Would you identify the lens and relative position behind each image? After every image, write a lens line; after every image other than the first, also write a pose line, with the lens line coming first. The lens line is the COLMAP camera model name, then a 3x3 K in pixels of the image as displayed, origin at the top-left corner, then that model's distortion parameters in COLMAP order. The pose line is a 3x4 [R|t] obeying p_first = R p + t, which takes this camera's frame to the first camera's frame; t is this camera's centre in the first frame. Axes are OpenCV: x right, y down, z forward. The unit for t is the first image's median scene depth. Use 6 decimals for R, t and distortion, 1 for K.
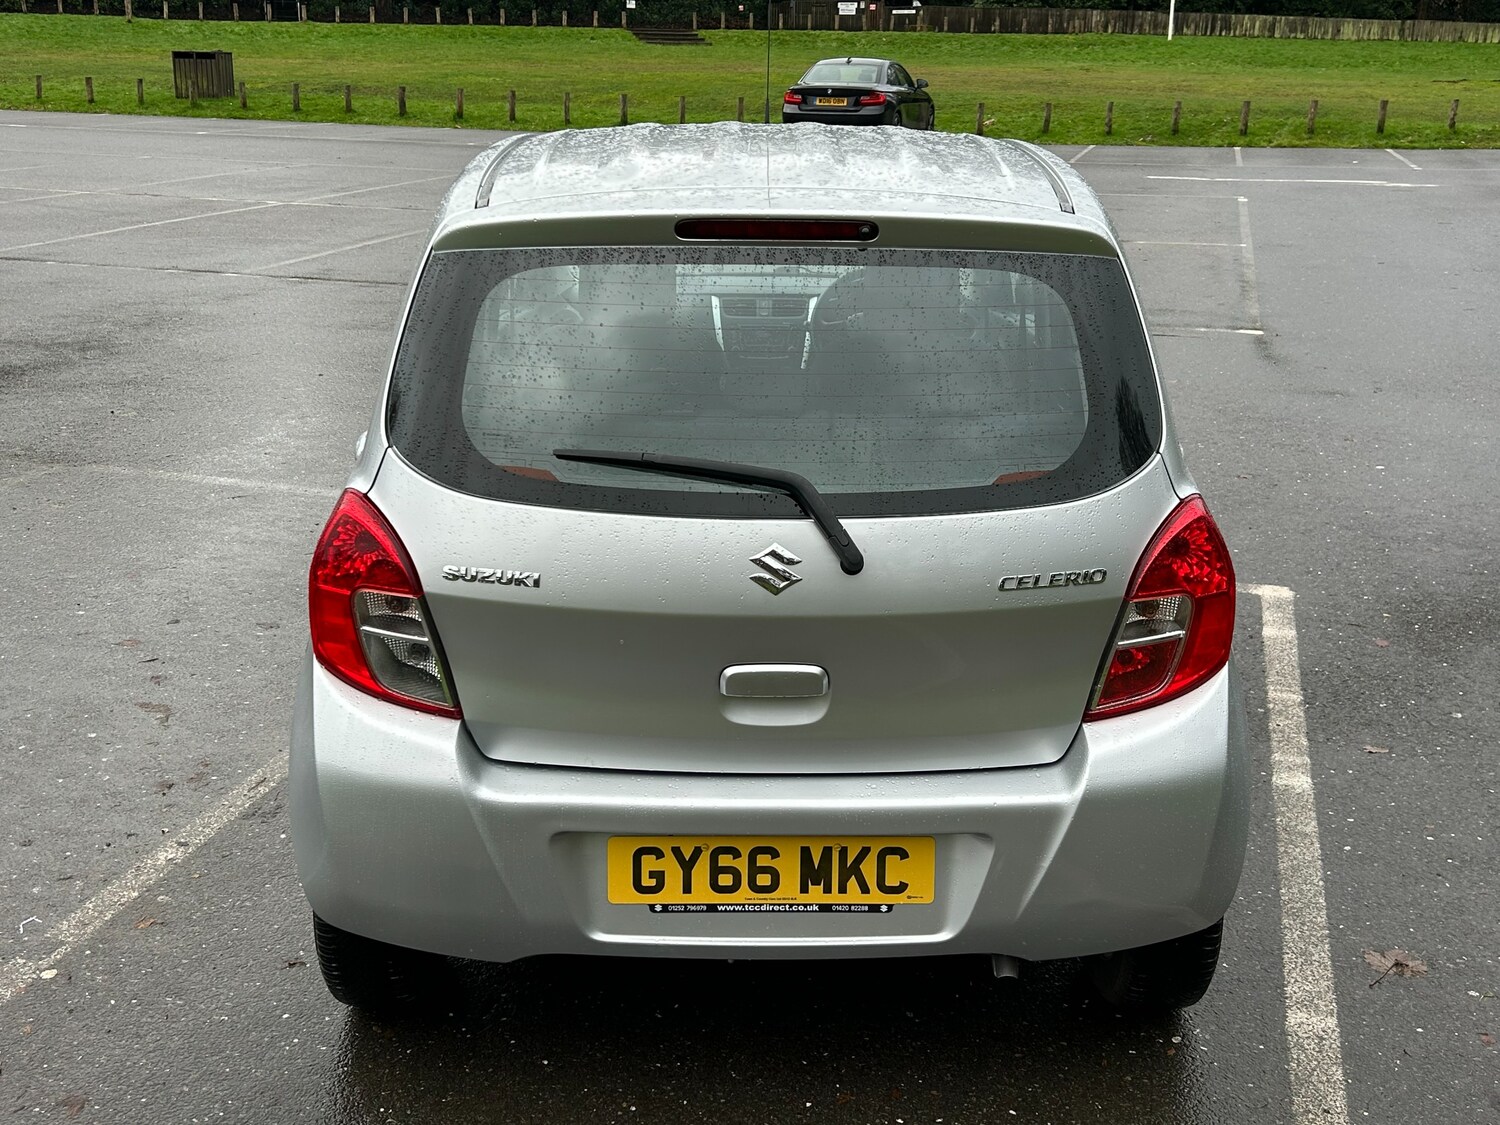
lens RADIAL K [[1659.2, 0, 750.0], [0, 1659.2, 562.5], [0, 0, 1]] dist [0.031922, -0.003384]
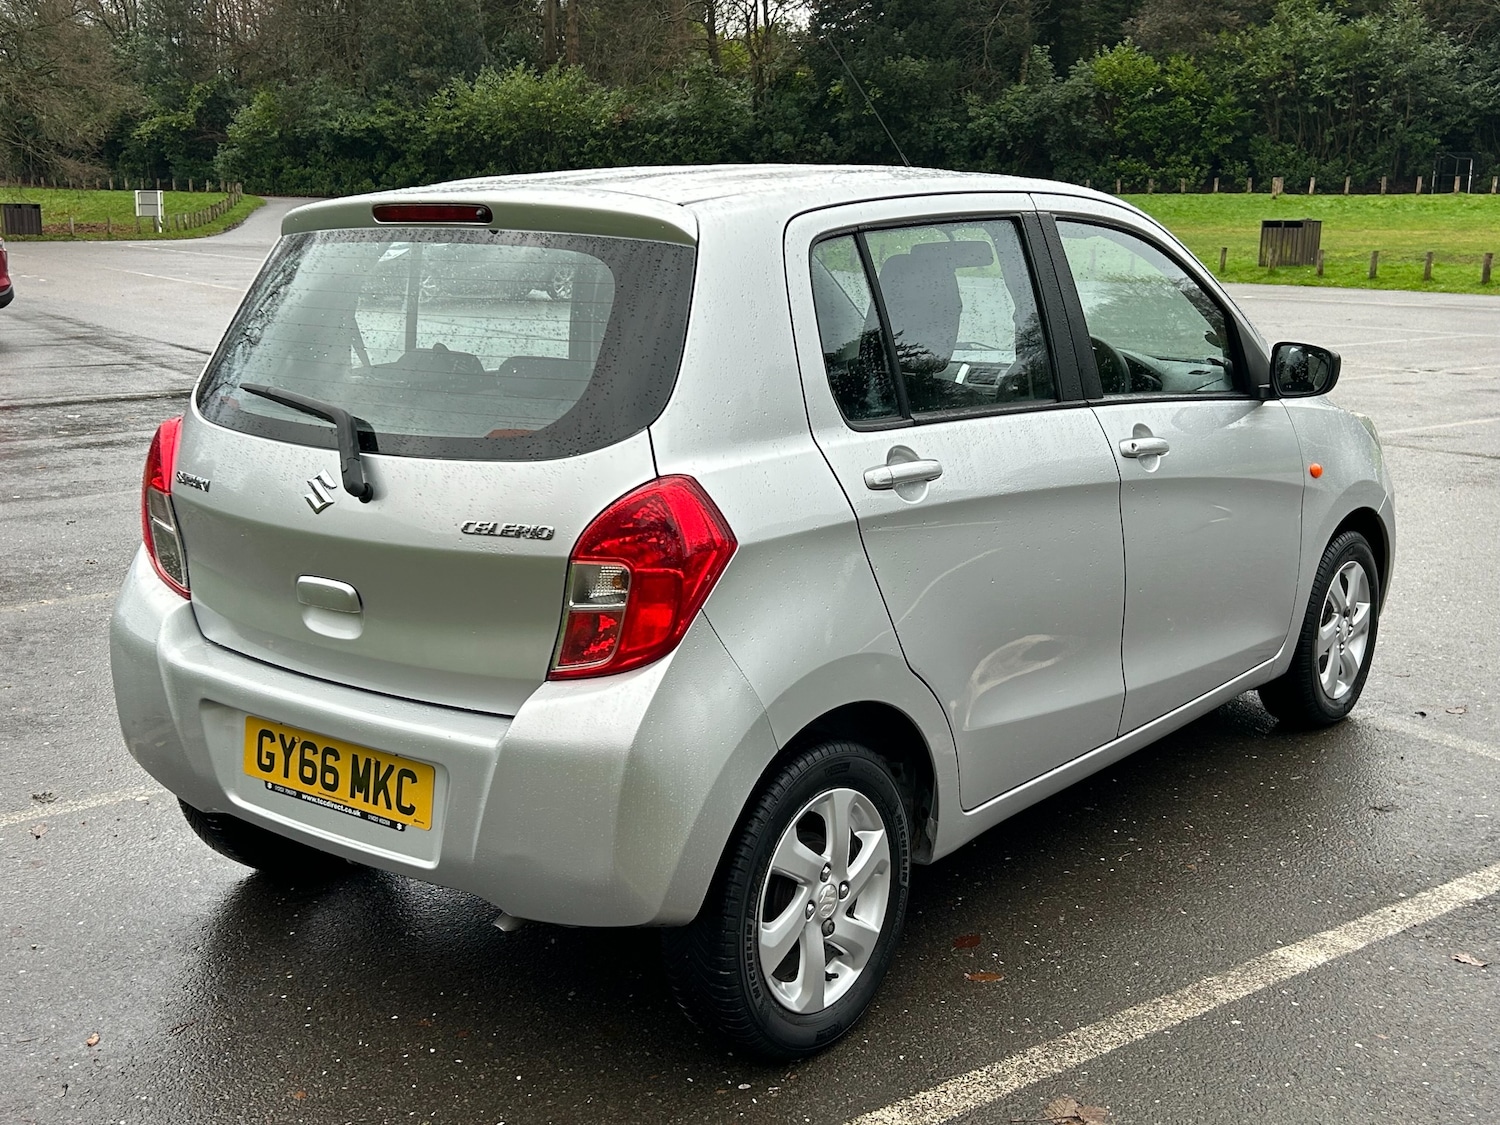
lens RADIAL K [[1748.4, 0, 750.0], [0, 1748.4, 562.5], [0, 0, 1]] dist [0.065021, -0.070383]
pose [[0.777003, 0.113797, -0.619126, 0.946465], [-0.184598, 0.981476, -0.051272, 0.056188], [0.601822, 0.154128, 0.783616, 0.217920]]
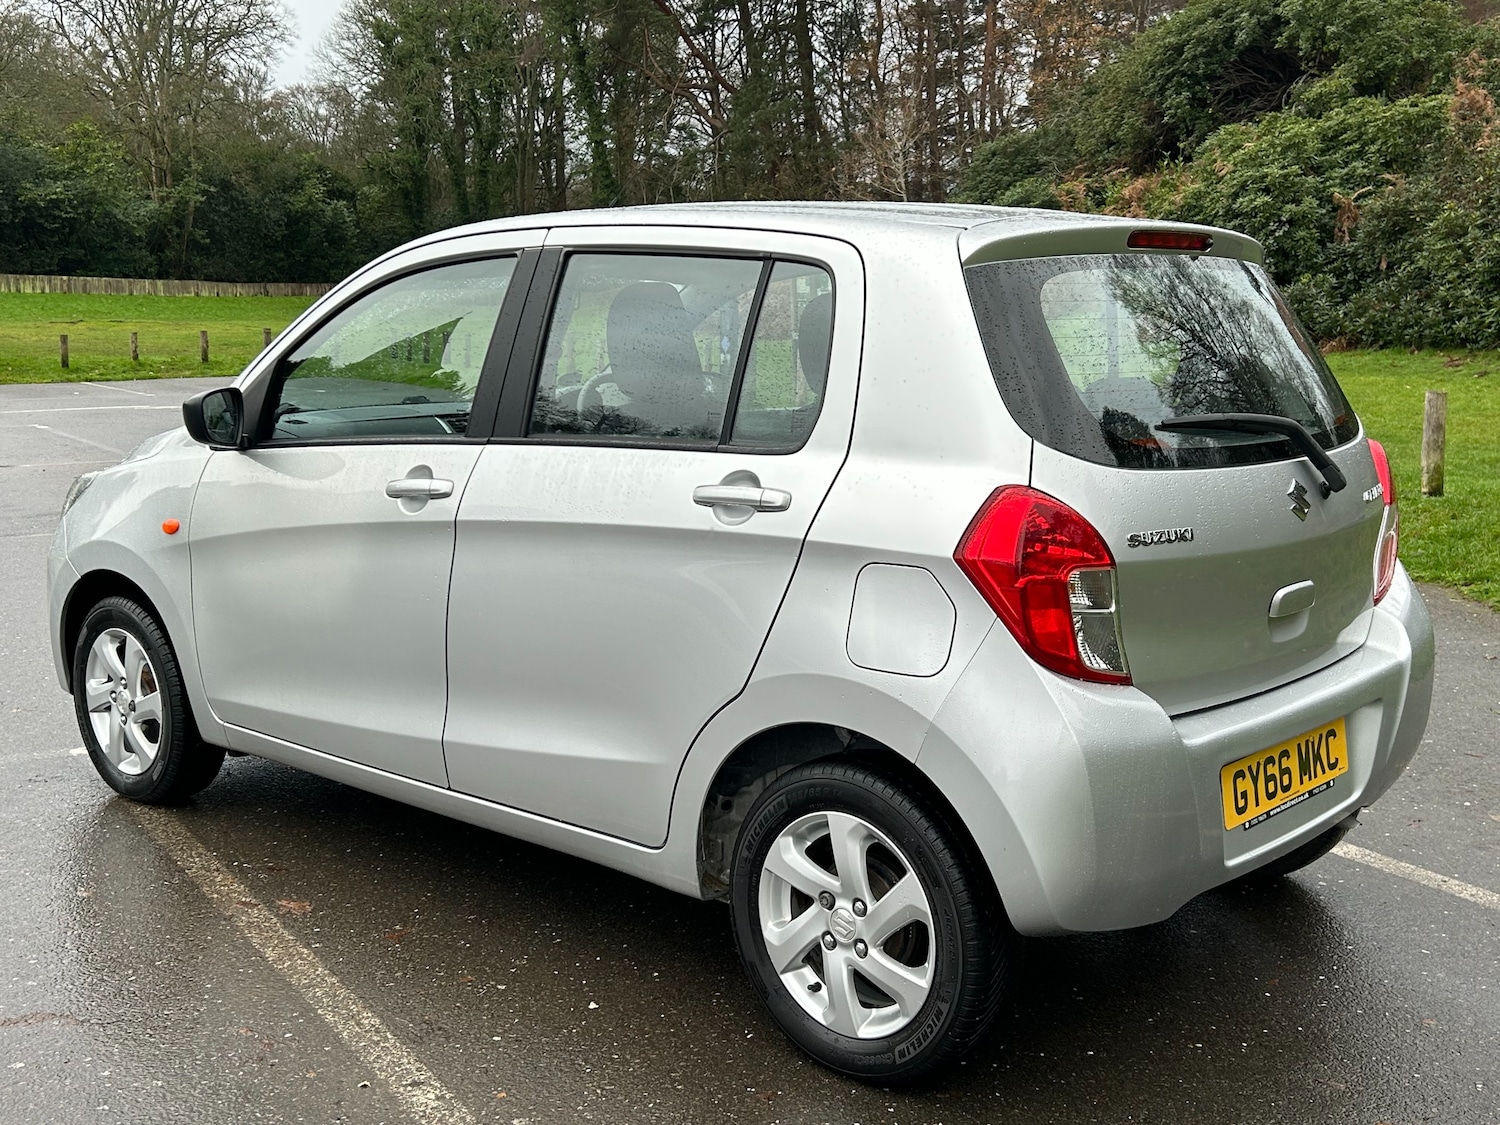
lens RADIAL K [[1748.4, 0, 750.0], [0, 1748.4, 562.5], [0, 0, 1]] dist [0.065021, -0.070383]
pose [[0.665029, -0.121185, 0.736920, -1.129683], [0.235716, 0.970368, -0.053146, 0.020257], [-0.708642, 0.209047, 0.673888, 0.403061]]
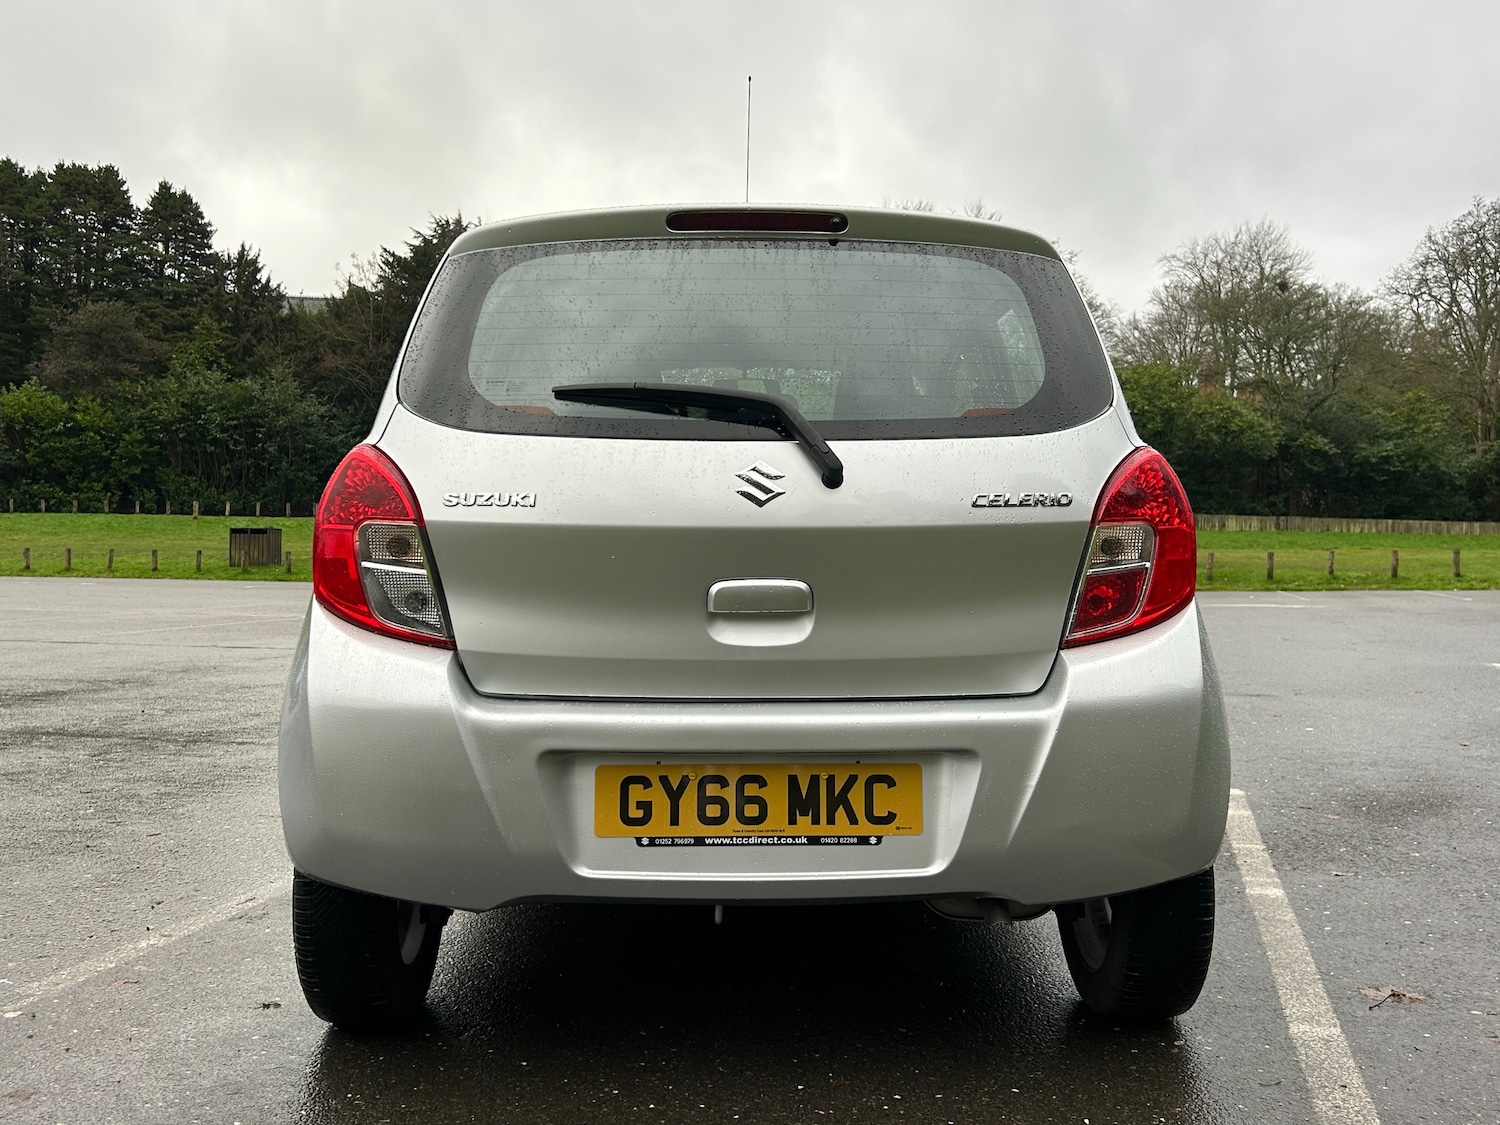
lens RADIAL K [[1484.4, 0, 750.8], [0, 1484.4, 567.6], [0, 0, 1]] dist [0.042111, -0.023744]
pose [[0.999847, -0.005769, 0.016538, -0.006070], [0.010389, 0.955514, -0.294763, 0.314138], [-0.014101, 0.294889, 0.955427, 0.105925]]
